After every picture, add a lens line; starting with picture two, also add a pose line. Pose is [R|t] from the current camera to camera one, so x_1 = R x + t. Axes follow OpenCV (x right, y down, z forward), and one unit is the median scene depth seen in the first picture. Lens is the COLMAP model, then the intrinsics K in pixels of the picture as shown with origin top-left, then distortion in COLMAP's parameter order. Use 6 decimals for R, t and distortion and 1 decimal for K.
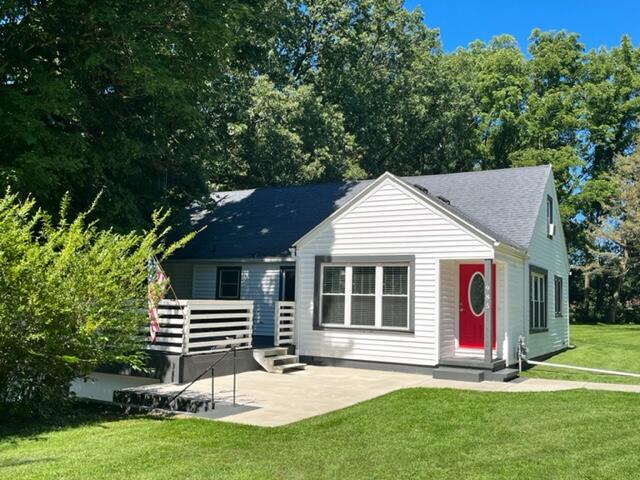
lens RADIAL K [[633.6, 0, 328.9], [0, 633.6, 241.0], [0, 0, 1]] dist [0.045480, -0.018198]
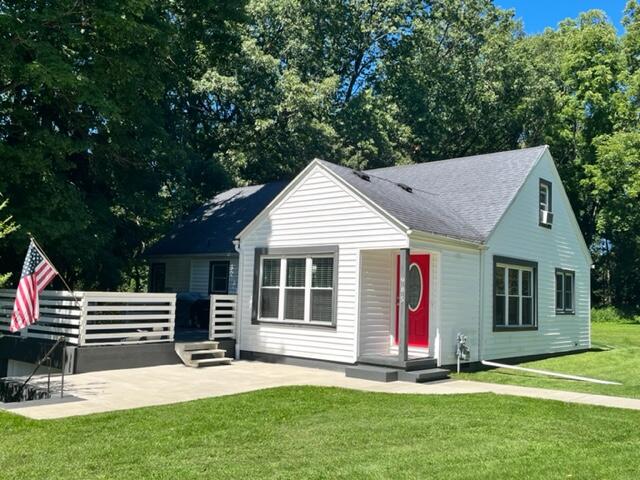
lens RADIAL K [[633.6, 0, 328.9], [0, 633.6, 241.0], [0, 0, 1]] dist [0.045480, -0.018198]
pose [[0.979443, -0.012805, -0.201315, 0.293748], [0.013210, 0.999913, 0.000670, 0.013817], [0.201289, -0.003315, 0.979526, 0.071878]]
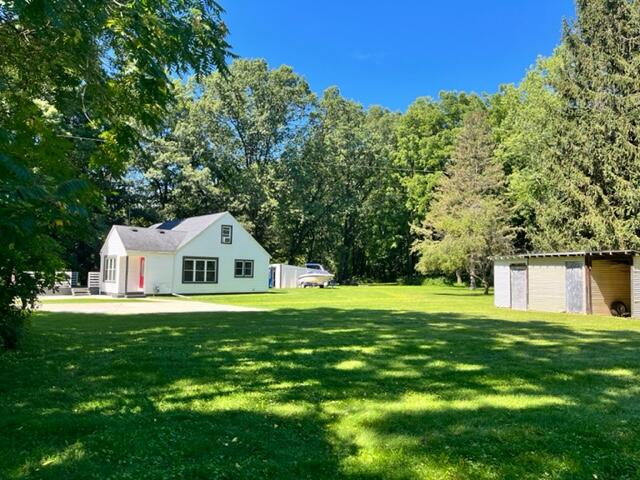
lens RADIAL K [[489.5, 0, 320.0], [0, 489.5, 240.0], [0, 0, 1]] dist [0.078070, -0.105008]
pose [[0.932812, -0.036334, -0.358527, 1.669544], [0.043087, 0.999012, 0.010860, -0.027597], [0.357778, -0.025578, 0.933456, -0.688513]]
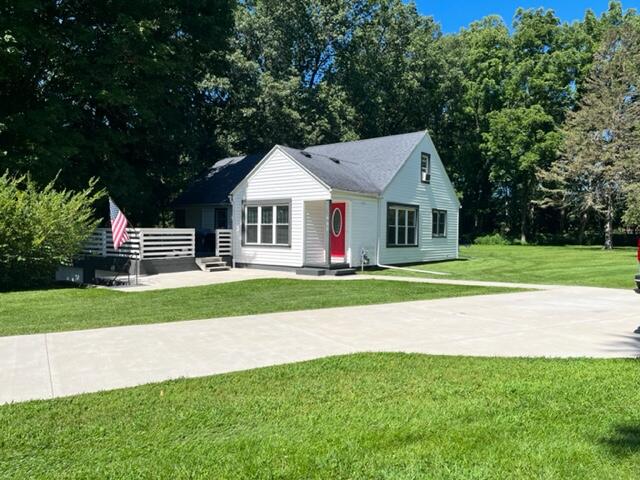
lens RADIAL K [[489.5, 0, 320.0], [0, 489.5, 240.0], [0, 0, 1]] dist [0.078070, -0.105008]
pose [[0.983837, -0.011634, -0.178685, 0.399341], [0.030878, 0.993961, 0.105298, -0.000880], [0.176381, -0.109113, 0.978256, -0.181908]]
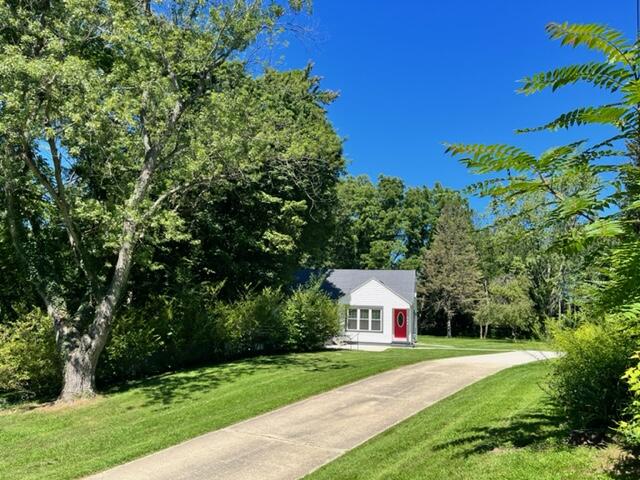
lens RADIAL K [[489.5, 0, 320.0], [0, 489.5, 240.0], [0, 0, 1]] dist [0.078070, -0.105008]
pose [[0.965016, 0.062192, 0.254710, -0.725973], [-0.044892, 0.996308, -0.073182, -0.101270], [-0.258321, 0.059188, 0.964244, -1.121227]]
